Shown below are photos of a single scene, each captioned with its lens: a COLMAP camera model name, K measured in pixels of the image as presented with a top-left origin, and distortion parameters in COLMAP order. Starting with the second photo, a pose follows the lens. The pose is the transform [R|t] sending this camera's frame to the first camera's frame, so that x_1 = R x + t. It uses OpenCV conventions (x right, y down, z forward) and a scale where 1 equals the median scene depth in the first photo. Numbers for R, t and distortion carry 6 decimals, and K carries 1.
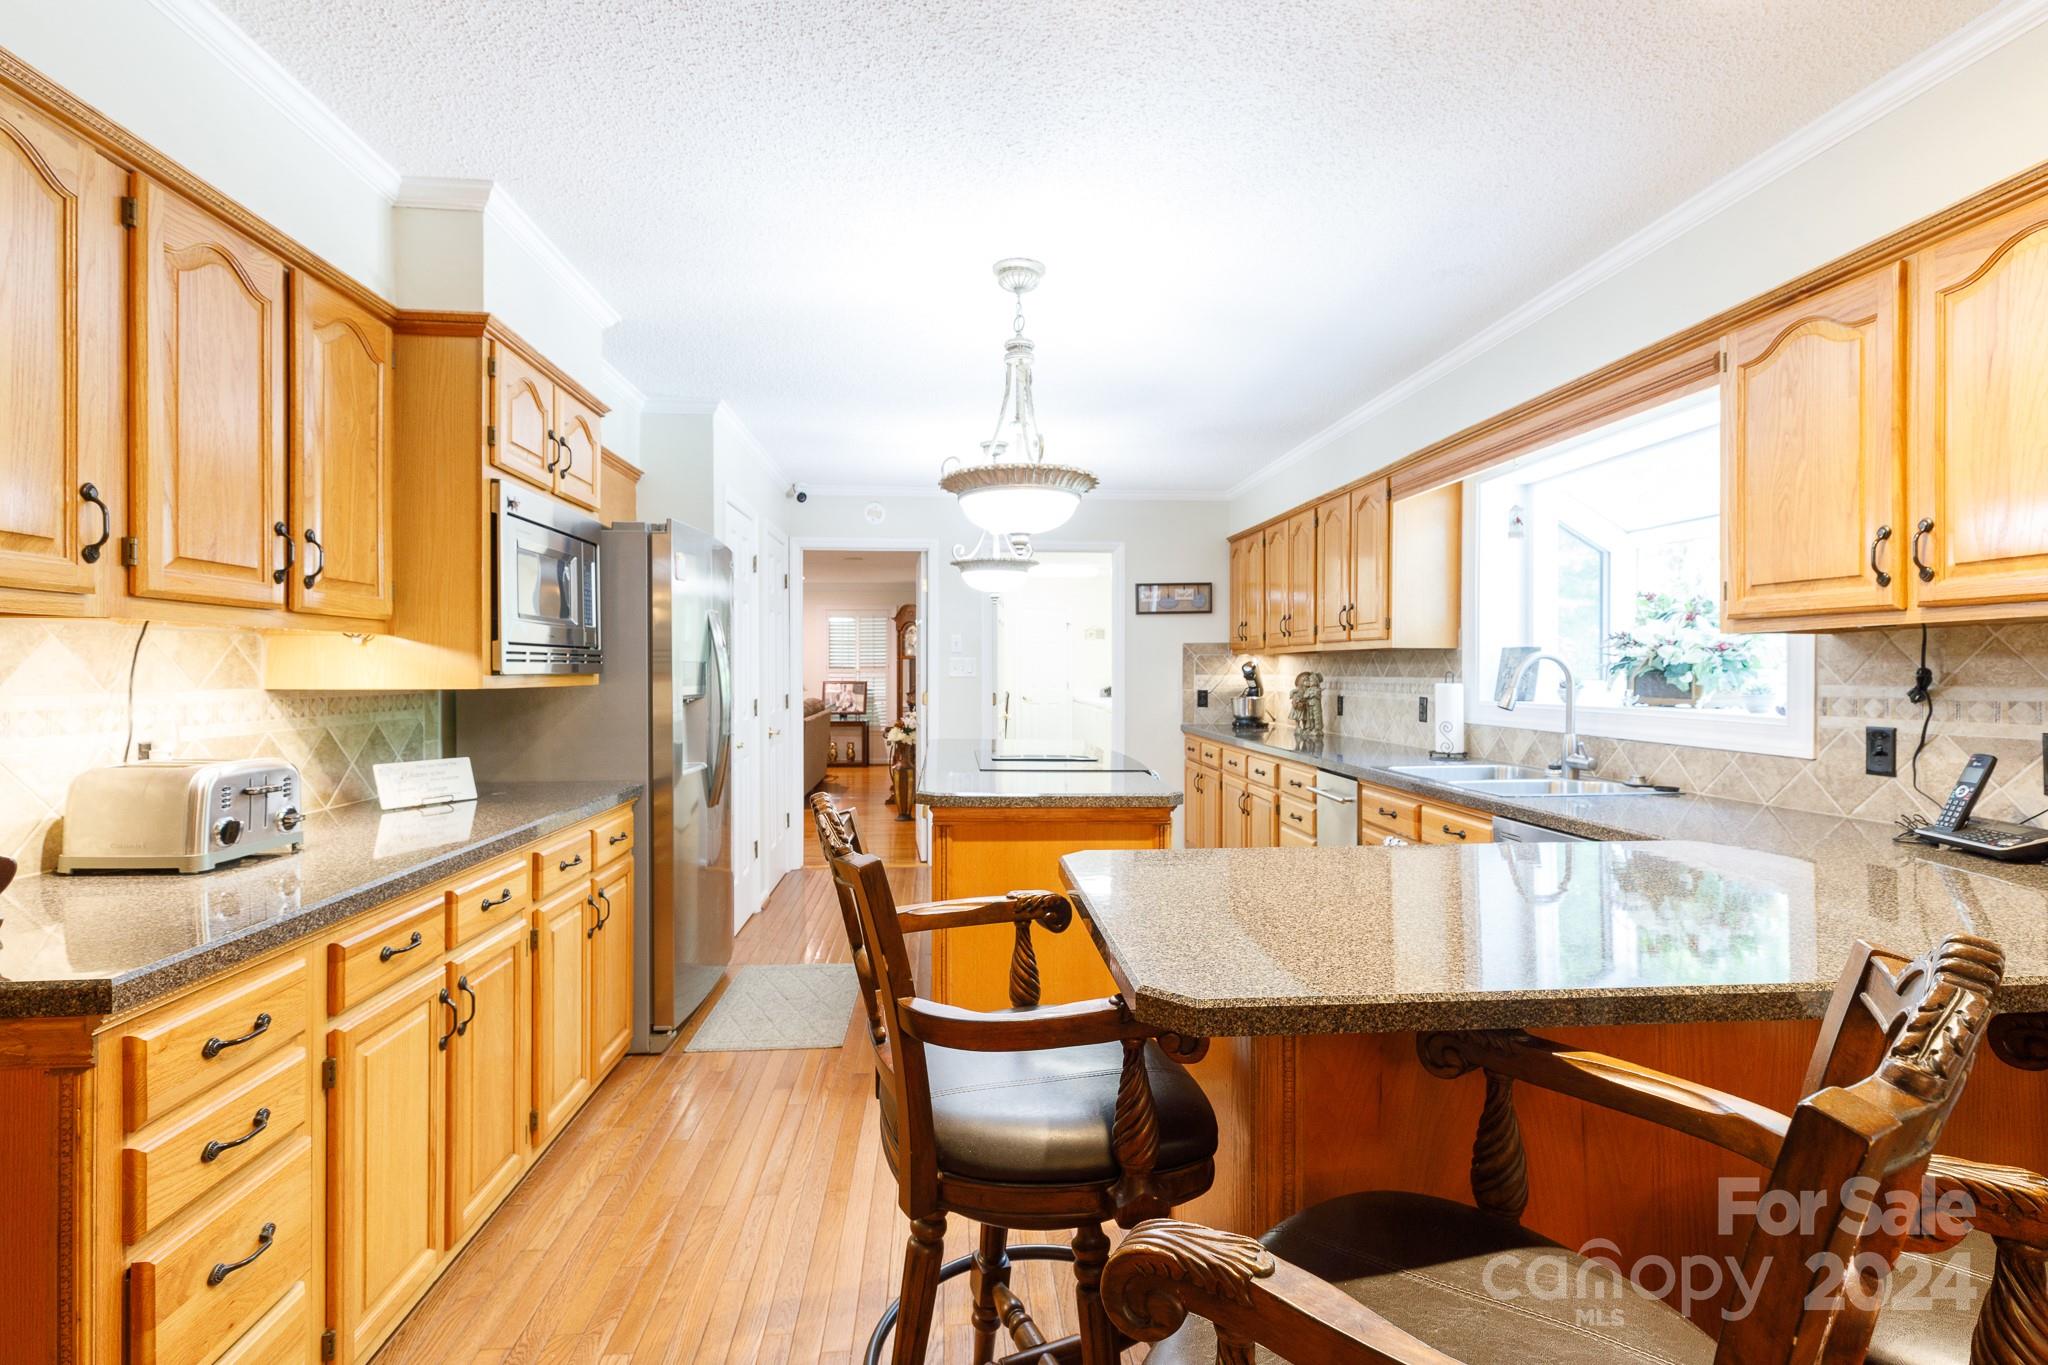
lens RADIAL K [[935.7, 0, 1015.5], [0, 935.7, 670.0], [0, 0, 1]] dist [0.000844, 0.000437]
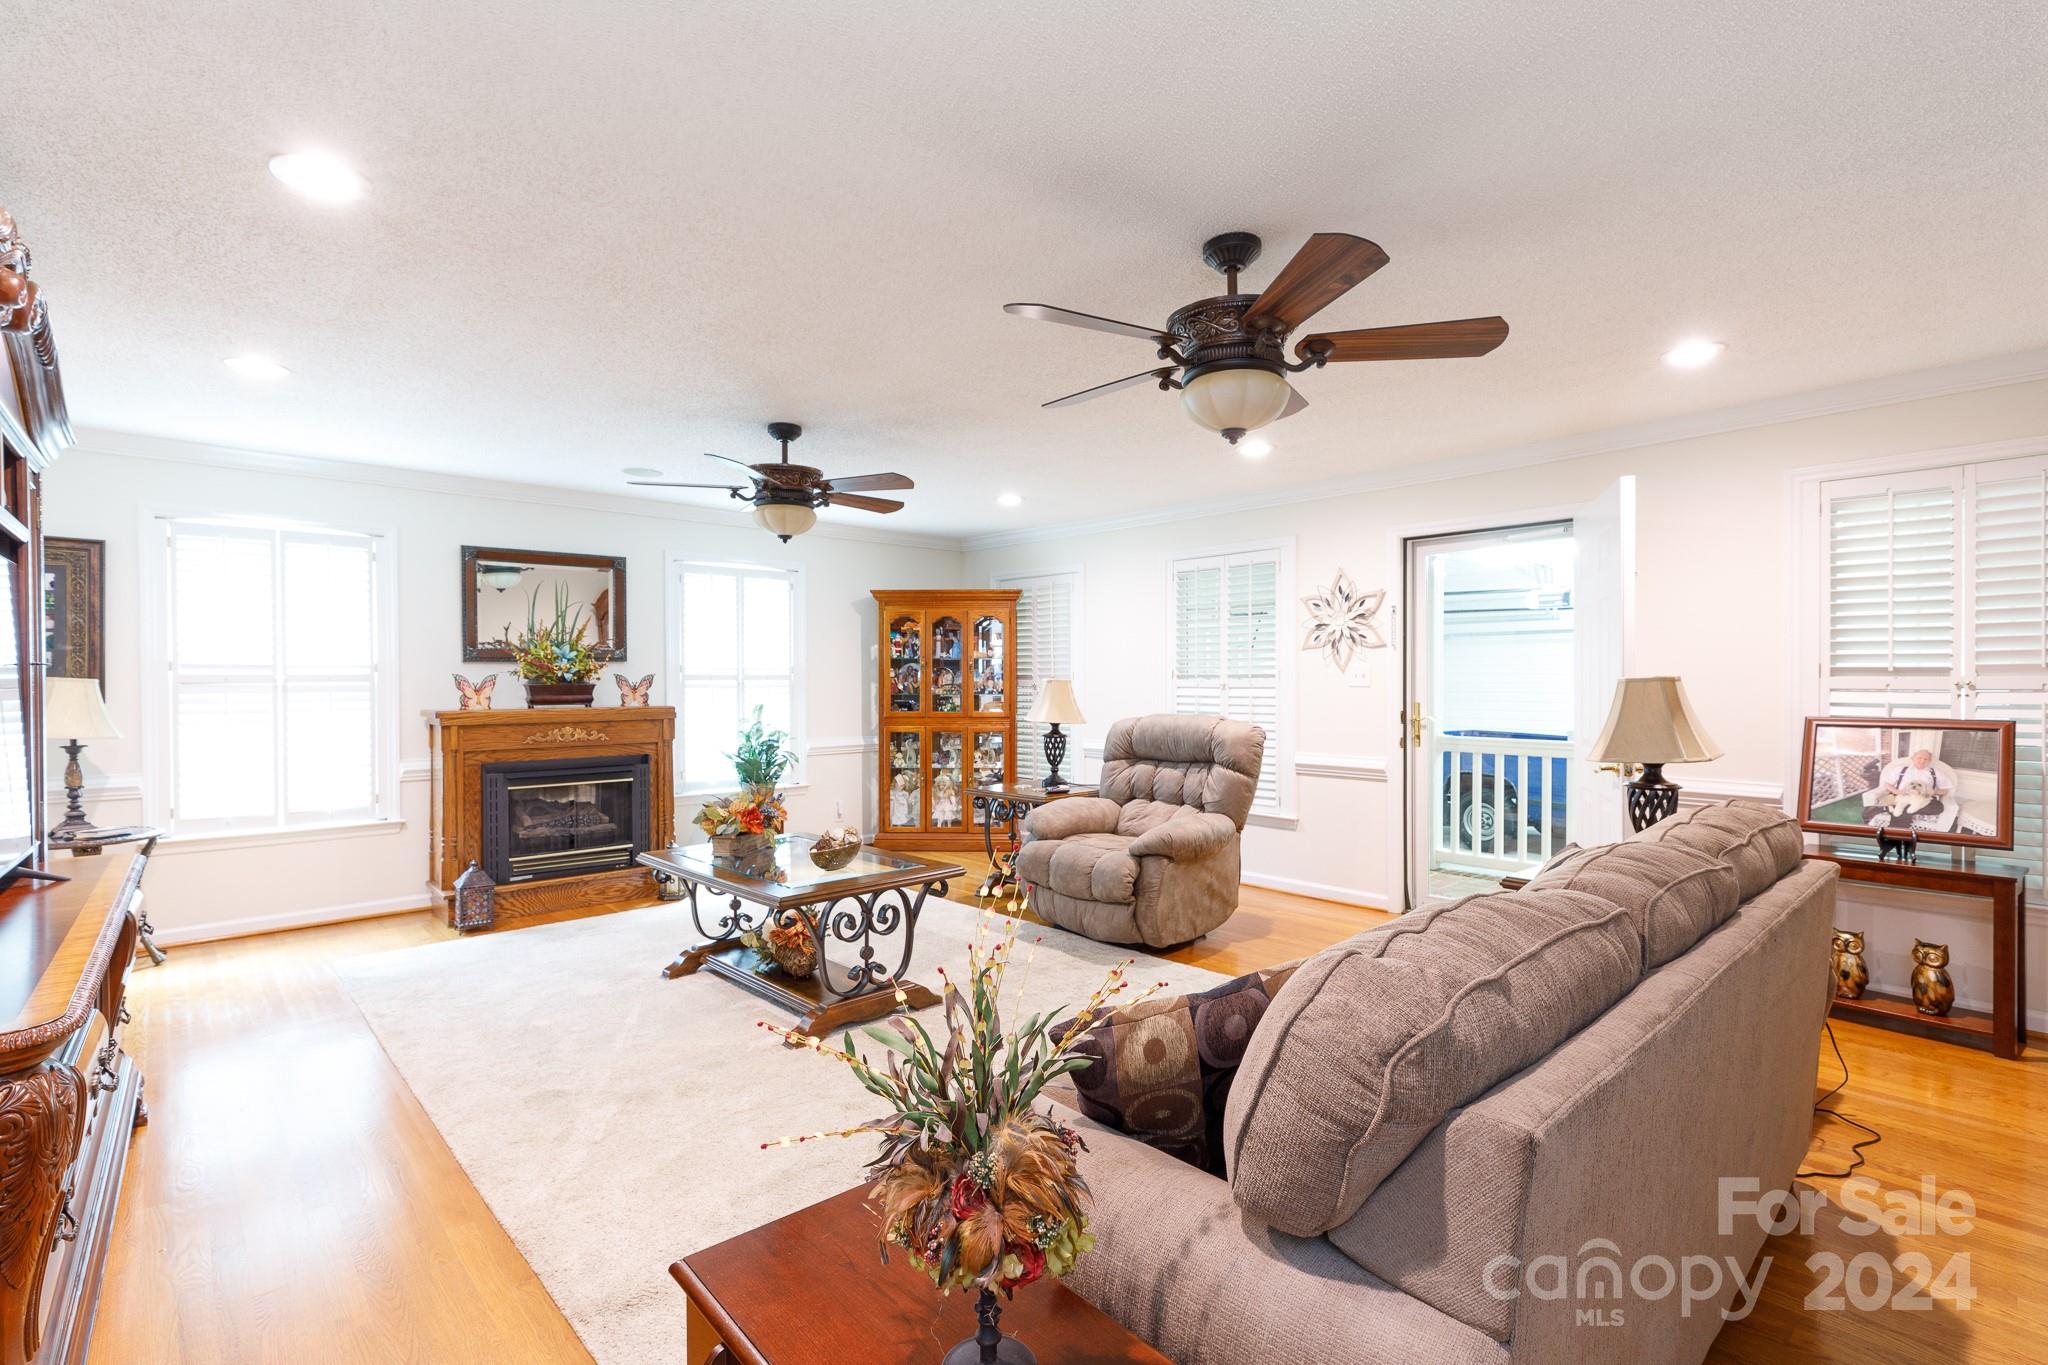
lens RADIAL K [[935.7, 0, 1031.2], [0, 935.7, 682.9], [0, 0, 1]] dist [0.000844, 0.000437]
pose [[0.603959, -0.003952, -0.797006, -0.221129], [-0.001855, 0.999978, -0.006363, 0.006946], [0.797013, 0.005321, 0.603938, 1.184198]]
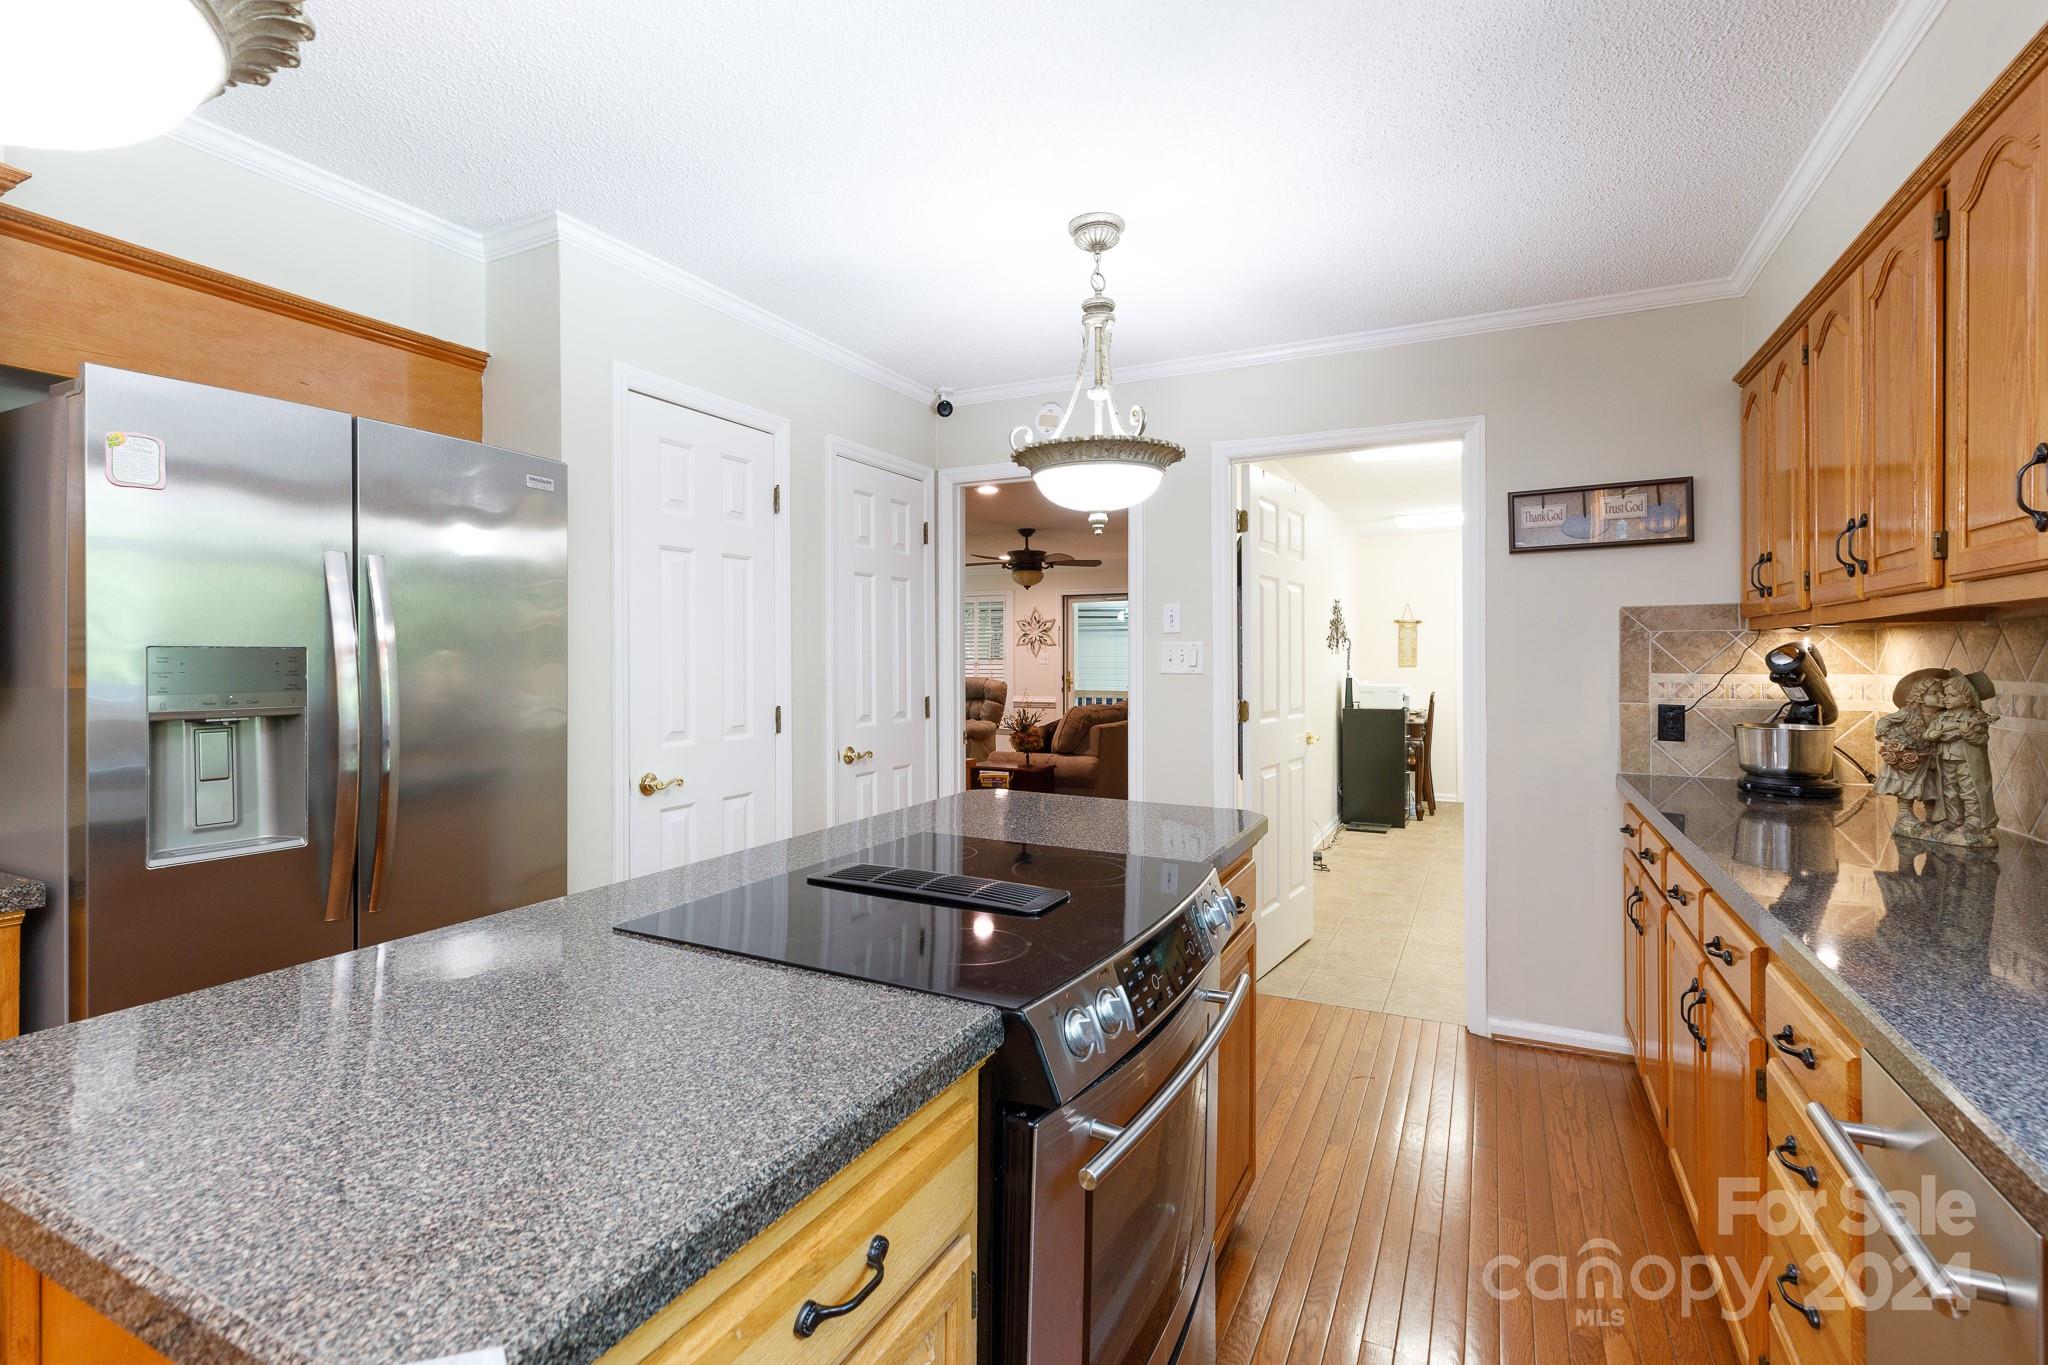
lens RADIAL K [[935.7, 0, 1018.8], [0, 935.7, 651.2], [0, 0, 1]] dist [0.000844, 0.000437]
pose [[0.849834, -0.003360, -0.527039, 0.169927], [-0.002442, 0.999944, -0.010312, -0.000283], [0.527045, 0.010050, 0.849778, 0.423267]]
